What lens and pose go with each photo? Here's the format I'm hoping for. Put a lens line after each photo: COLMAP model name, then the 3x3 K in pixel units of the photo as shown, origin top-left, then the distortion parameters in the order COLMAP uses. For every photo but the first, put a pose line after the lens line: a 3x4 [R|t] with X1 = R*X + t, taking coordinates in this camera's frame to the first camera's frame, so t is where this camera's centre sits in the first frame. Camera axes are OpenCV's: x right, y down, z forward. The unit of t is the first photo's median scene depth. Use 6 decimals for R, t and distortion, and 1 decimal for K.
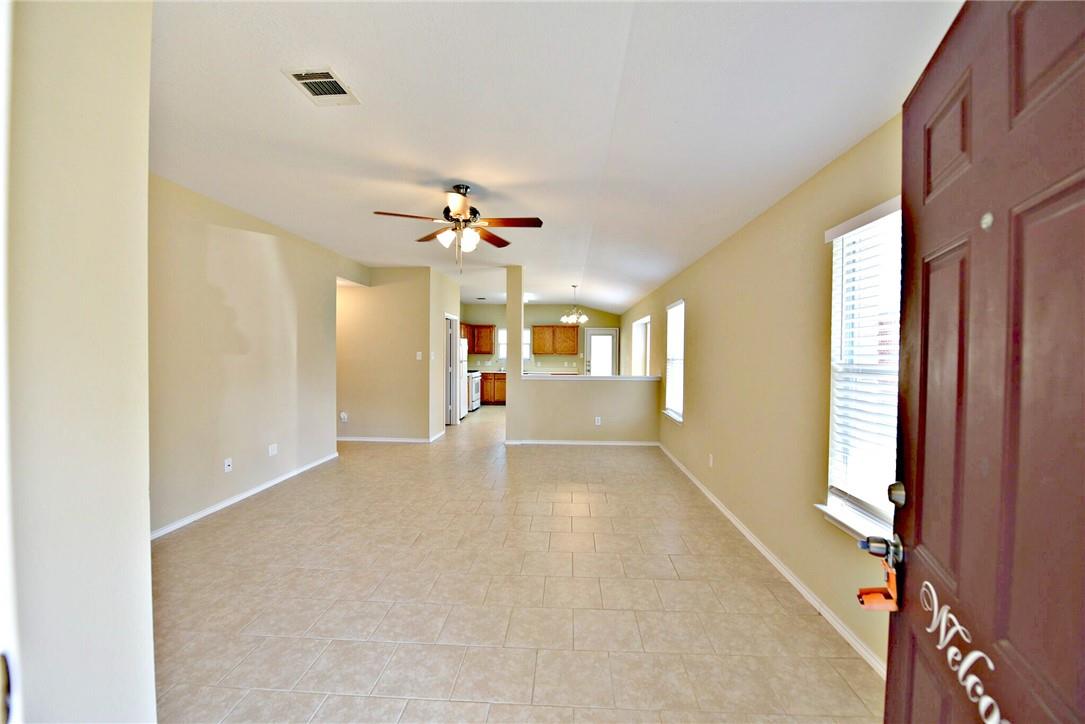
lens RADIAL K [[431.7, 0, 542.5], [0, 431.7, 358.8], [0, 0, 1]] dist [-0.017294, -0.001389]
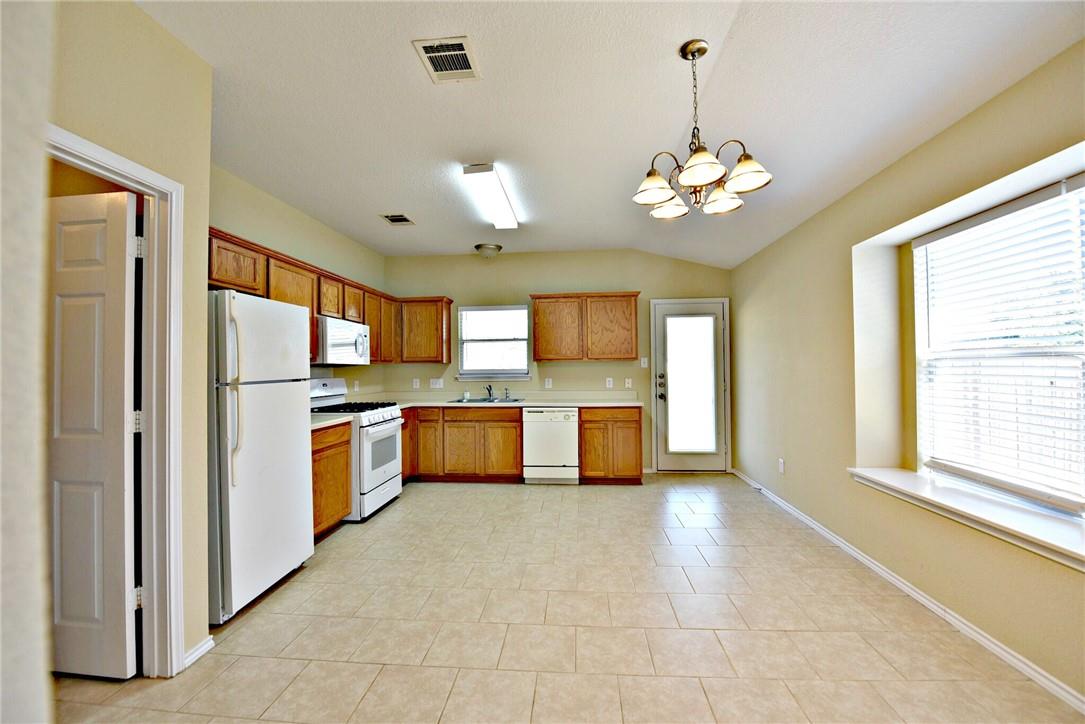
lens RADIAL K [[431.7, 0, 545.5], [0, 431.7, 361.8], [0, 0, 1]] dist [-0.017294, -0.001389]
pose [[0.999637, -0.018780, -0.019318, -0.002474], [0.018151, 0.999316, -0.032227, 0.004103], [0.019910, 0.031864, 0.999294, 0.569239]]
